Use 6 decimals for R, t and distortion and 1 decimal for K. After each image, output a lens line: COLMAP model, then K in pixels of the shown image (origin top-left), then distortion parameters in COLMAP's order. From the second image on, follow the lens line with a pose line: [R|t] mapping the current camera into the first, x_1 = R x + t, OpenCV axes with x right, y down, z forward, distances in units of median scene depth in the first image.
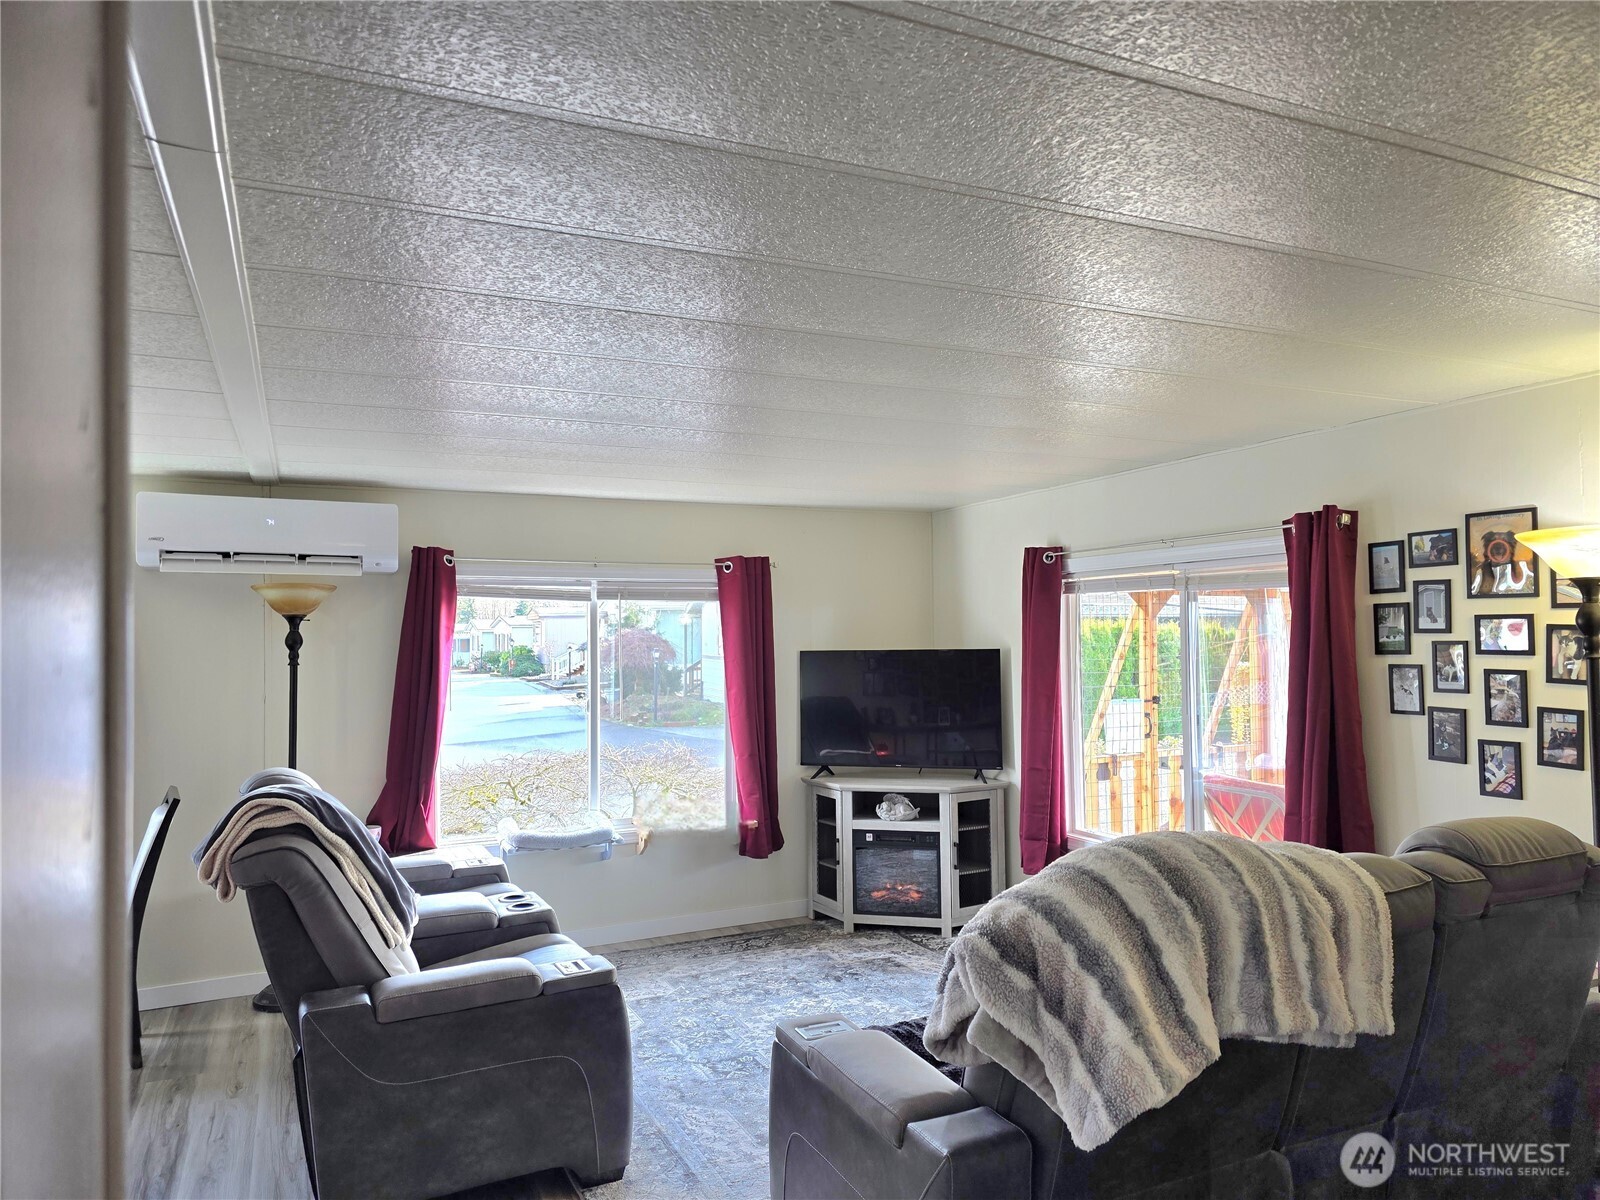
lens RADIAL K [[1075.7, 0, 813.2], [0, 1075.7, 613.9], [0, 0, 1]] dist [0.066204, -0.067994]
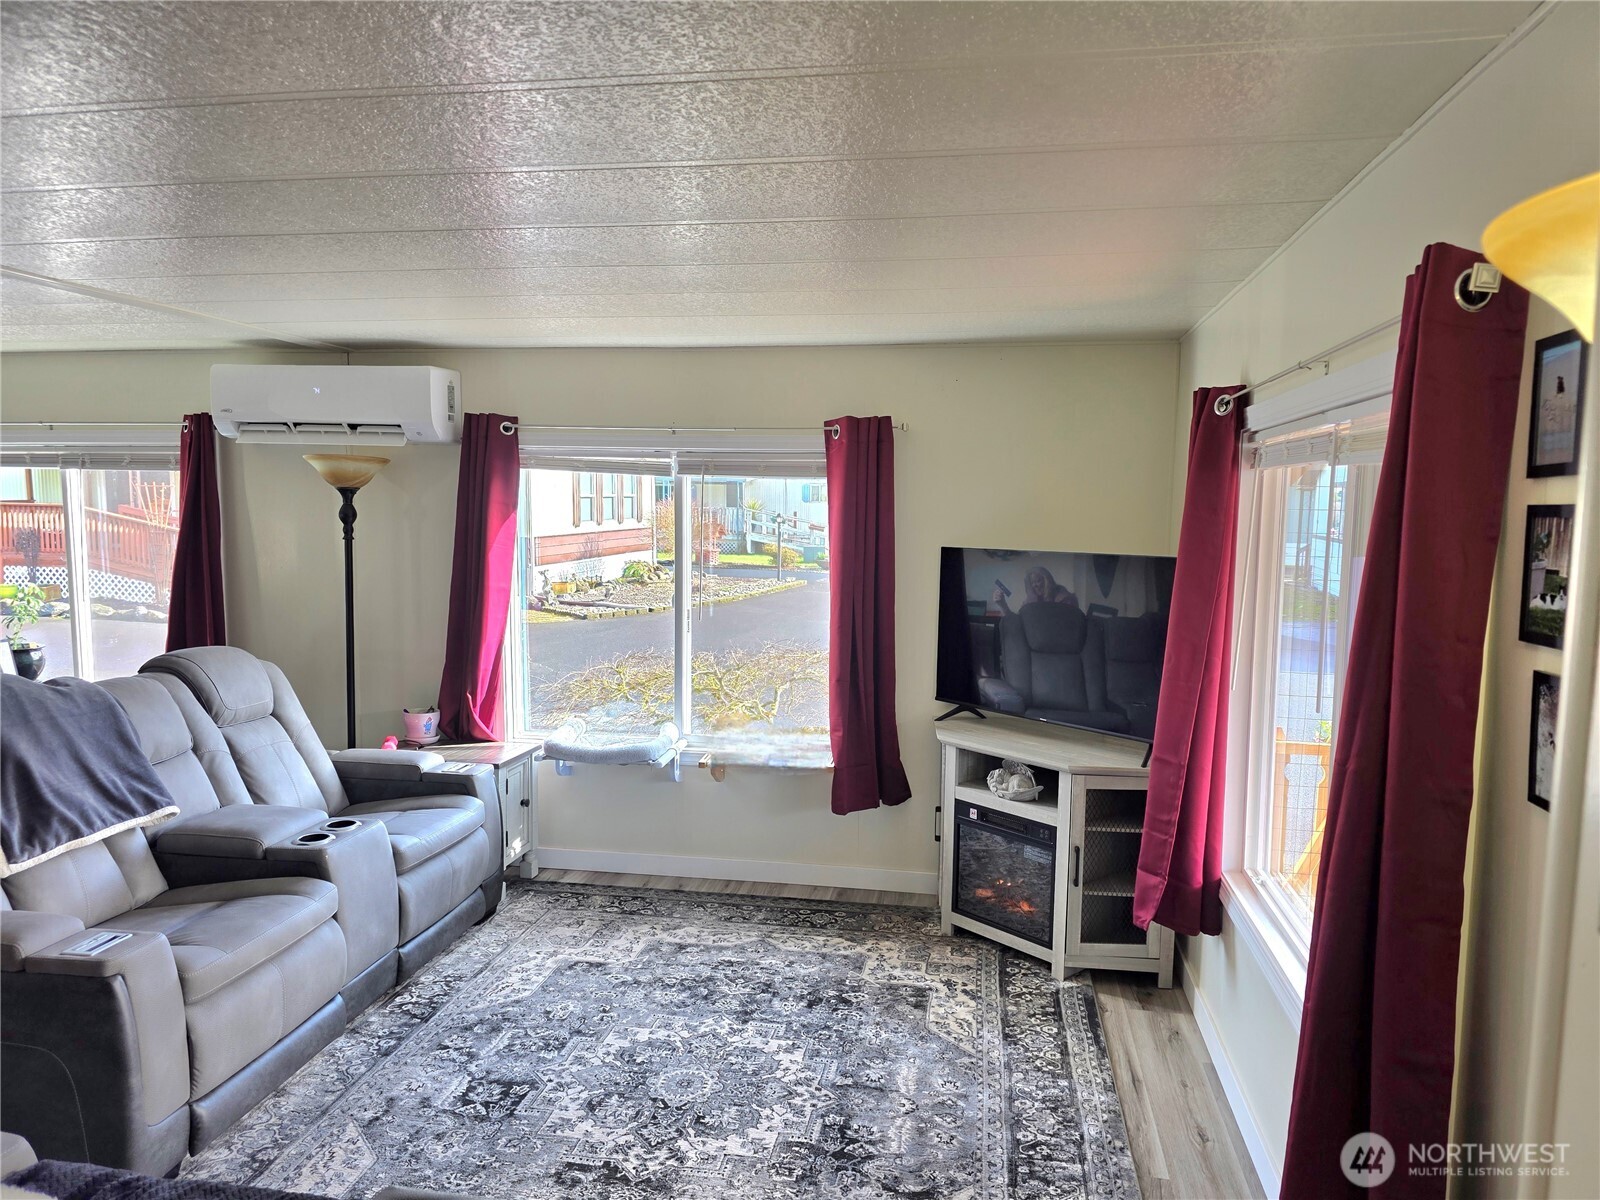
lens RADIAL K [[1075.7, 0, 793.2], [0, 1075.7, 615.2], [0, 0, 1]] dist [0.066204, -0.067994]
pose [[0.821644, 0.081153, -0.564194, 0.408464], [-0.012249, 0.992098, 0.124864, -0.011965], [0.569869, -0.095683, 0.816146, 0.430732]]
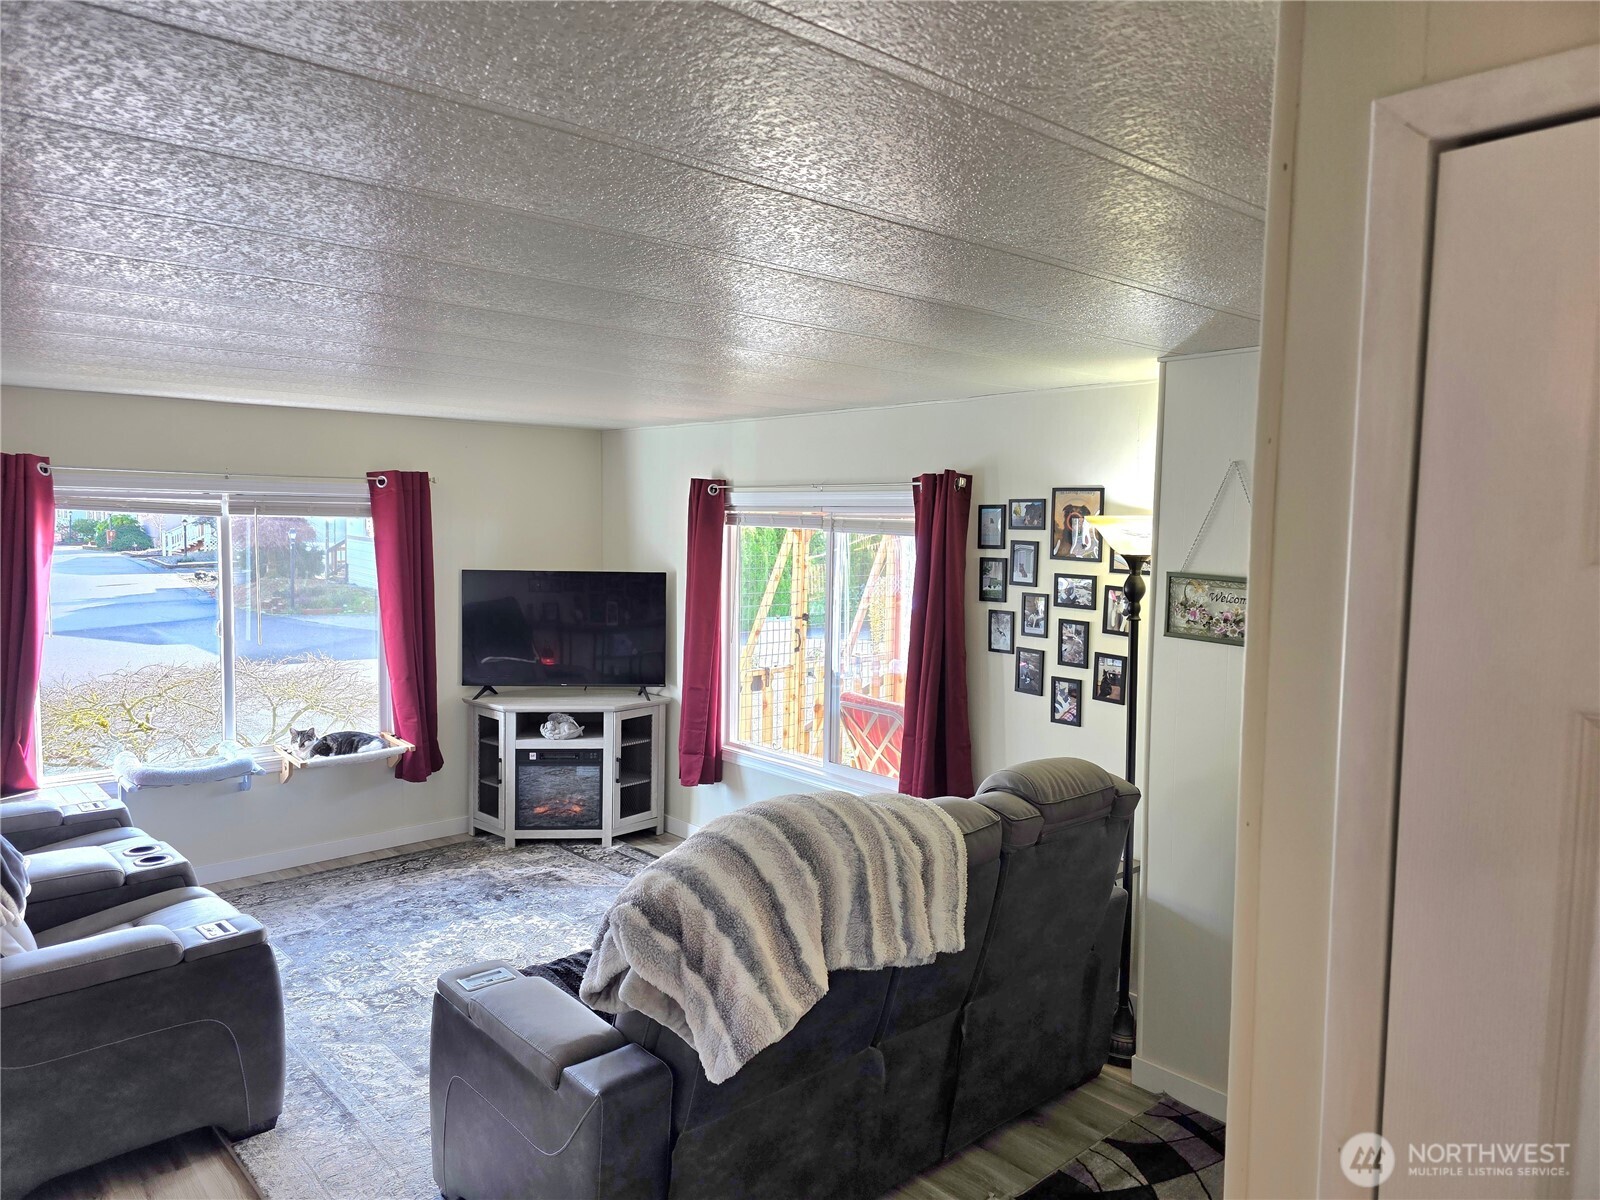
lens RADIAL K [[1075.7, 0, 793.1], [0, 1075.7, 595.3], [0, 0, 1]] dist [0.066204, -0.067994]
pose [[0.958949, 0.005894, 0.283517, -0.002964], [-0.032533, 0.995470, 0.089340, -0.050996], [-0.281706, -0.094896, 0.954797, -0.035873]]
